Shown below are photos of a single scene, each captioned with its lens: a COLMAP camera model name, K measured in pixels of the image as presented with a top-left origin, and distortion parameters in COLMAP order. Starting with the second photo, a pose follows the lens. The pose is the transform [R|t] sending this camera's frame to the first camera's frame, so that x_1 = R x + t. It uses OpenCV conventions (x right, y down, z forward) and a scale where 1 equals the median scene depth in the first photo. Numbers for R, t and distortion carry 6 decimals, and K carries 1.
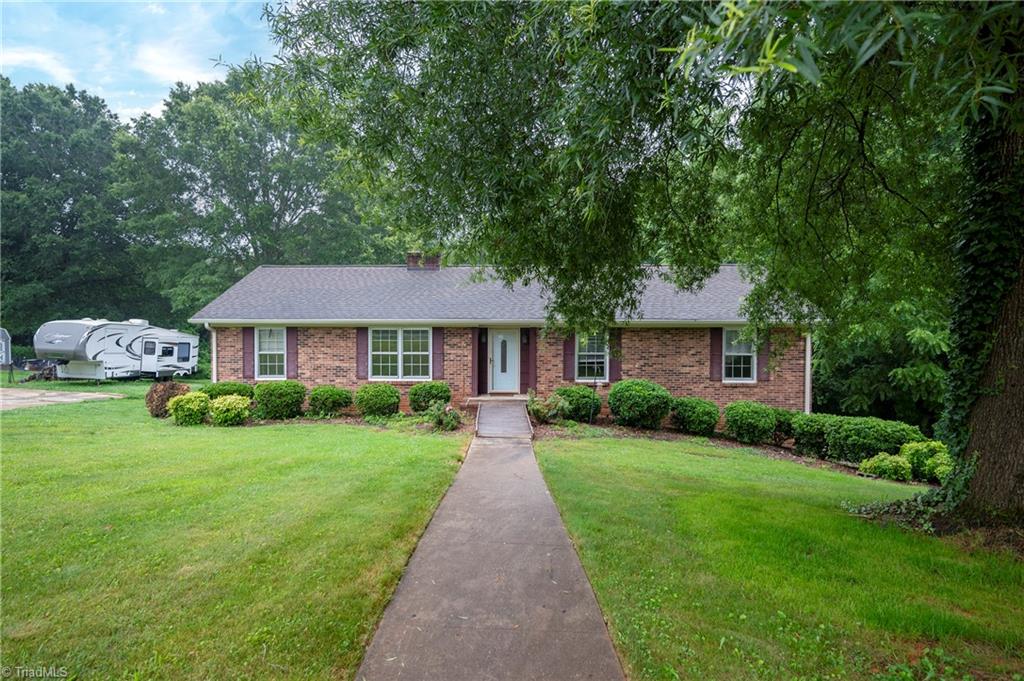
lens RADIAL K [[511.0, 0, 511.7], [0, 511.0, 351.9], [0, 0, 1]] dist [-0.000367, -0.000085]
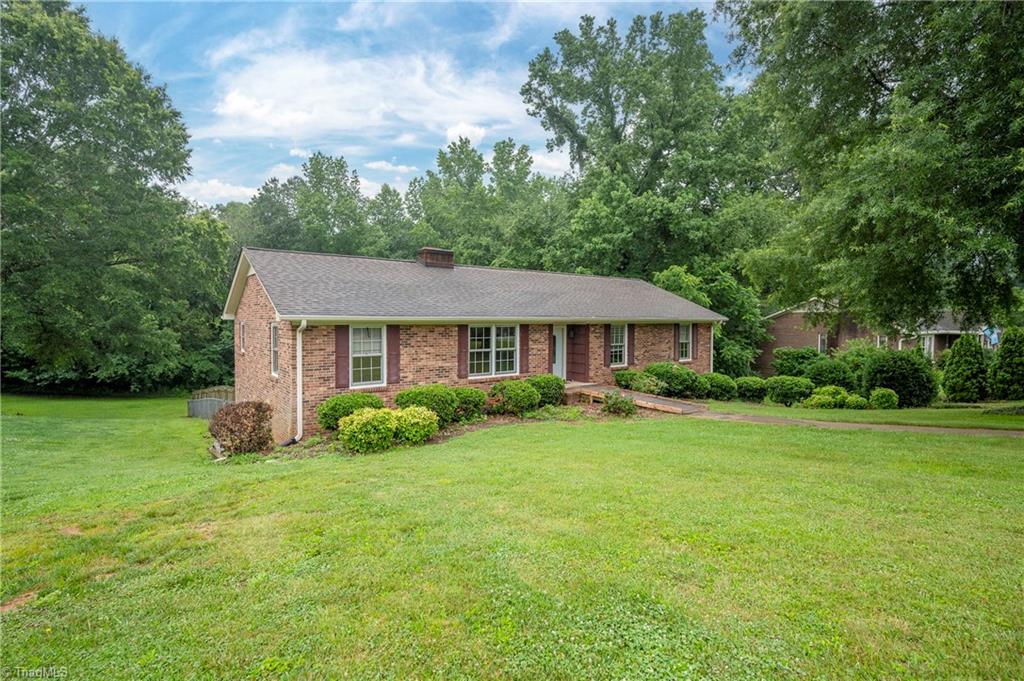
lens RADIAL K [[498.9, 0, 508.8], [0, 498.9, 336.1], [0, 0, 1]] dist [-0.001704, -0.000143]
pose [[0.766142, -0.019180, 0.642385, -0.834086], [0.048107, 0.998462, -0.027564, 0.003952], [-0.640868, 0.052021, 0.765886, 0.216699]]
